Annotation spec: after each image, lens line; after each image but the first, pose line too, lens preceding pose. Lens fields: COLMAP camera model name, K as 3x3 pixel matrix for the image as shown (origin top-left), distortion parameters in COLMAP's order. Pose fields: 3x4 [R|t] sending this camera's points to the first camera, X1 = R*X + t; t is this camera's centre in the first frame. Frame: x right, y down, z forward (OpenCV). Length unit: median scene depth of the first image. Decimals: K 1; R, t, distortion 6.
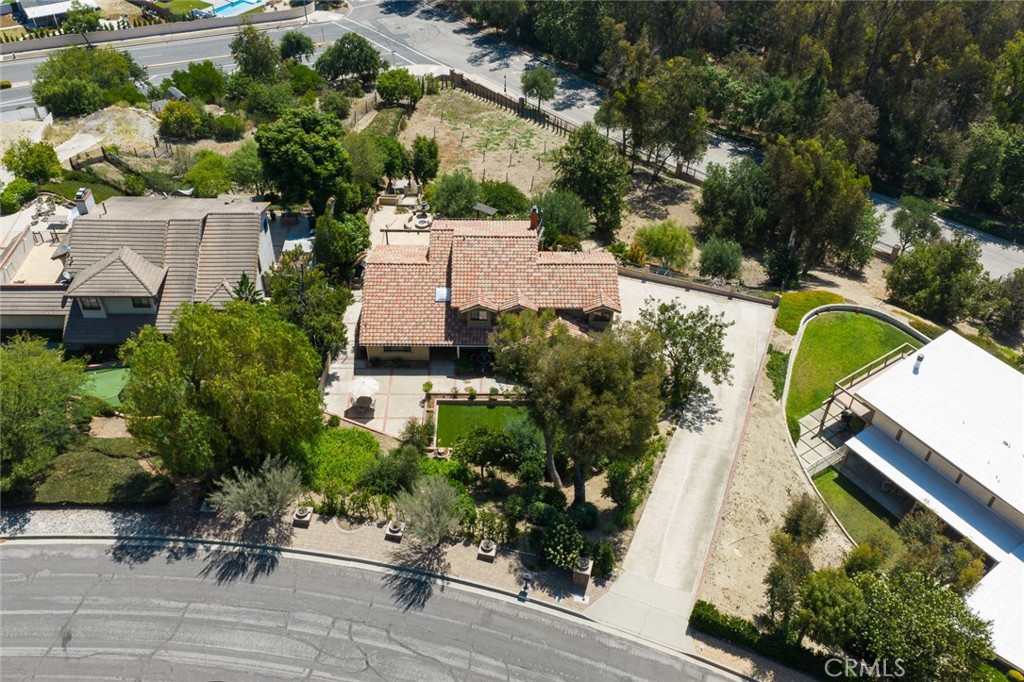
lens RADIAL K [[879.9, 0, 501.4], [0, 879.9, 339.6], [0, 0, 1]] dist [0.012029, -0.002614]
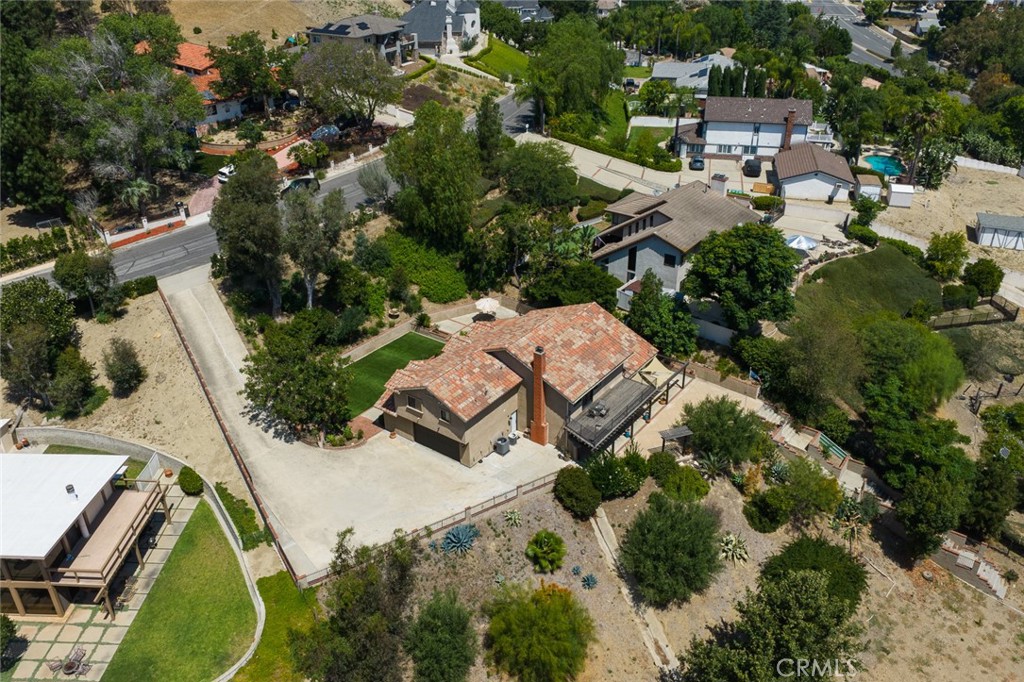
lens RADIAL K [[843.6, 0, 512.0], [0, 843.6, 341.0], [0, 0, 1]] dist [0.031843, -0.045947]
pose [[-0.594754, 0.389227, -0.703399, 0.660229], [-0.523670, 0.476290, 0.706341, -0.753803], [0.609949, 0.788448, -0.079449, 1.080840]]
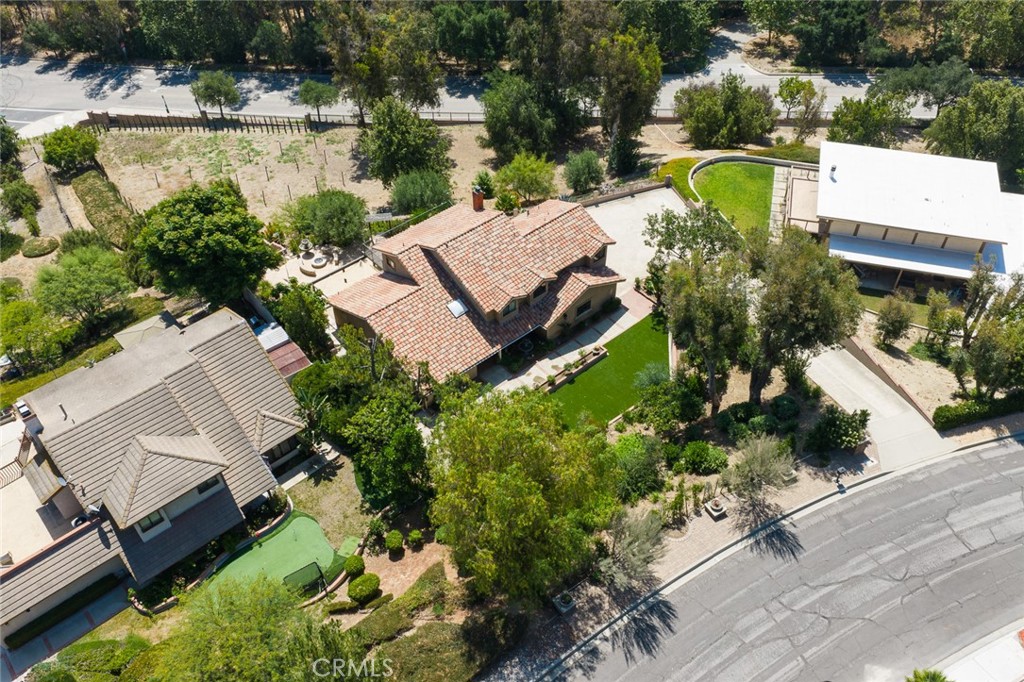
lens RADIAL K [[844.3, 0, 512.0], [0, 844.3, 341.0], [0, 0, 1]] dist [0.004355, 0.004991]
pose [[0.757275, -0.474334, 0.448933, -0.448389], [0.440407, 0.878471, 0.185283, -0.163189], [-0.482261, 0.057403, 0.874145, 0.181845]]
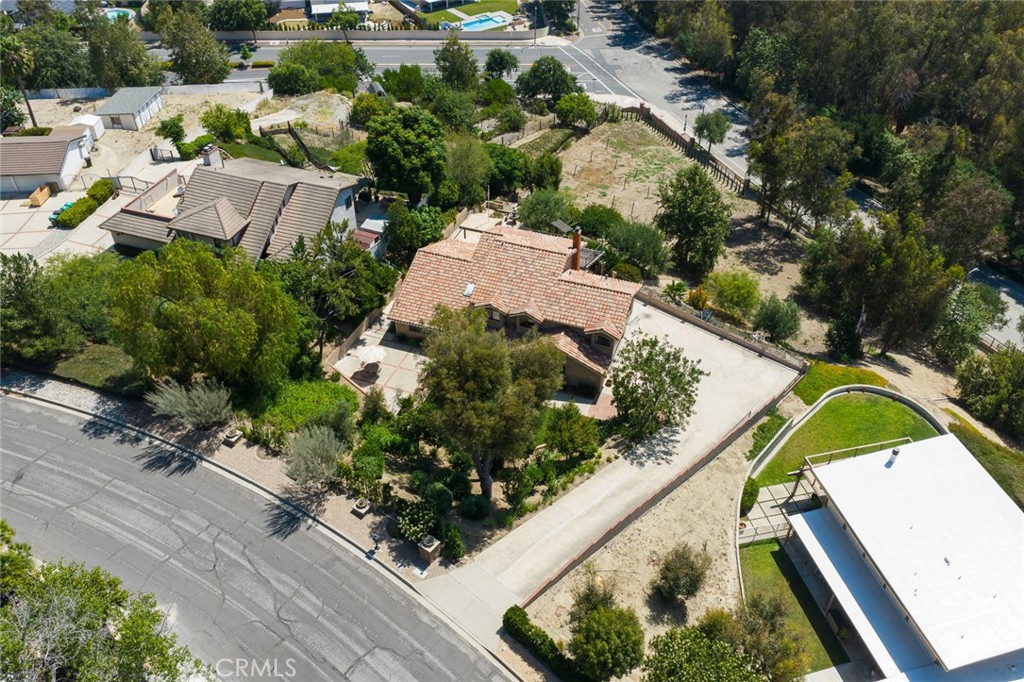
lens RADIAL K [[846.8, 0, 512.0], [0, 846.8, 341.0], [0, 0, 1]] dist [0.018016, -0.013476]
pose [[0.935964, 0.214738, -0.279034, 0.285733], [-0.221531, 0.975126, 0.007352, -0.009191], [0.273672, 0.054934, 0.960253, 0.014395]]
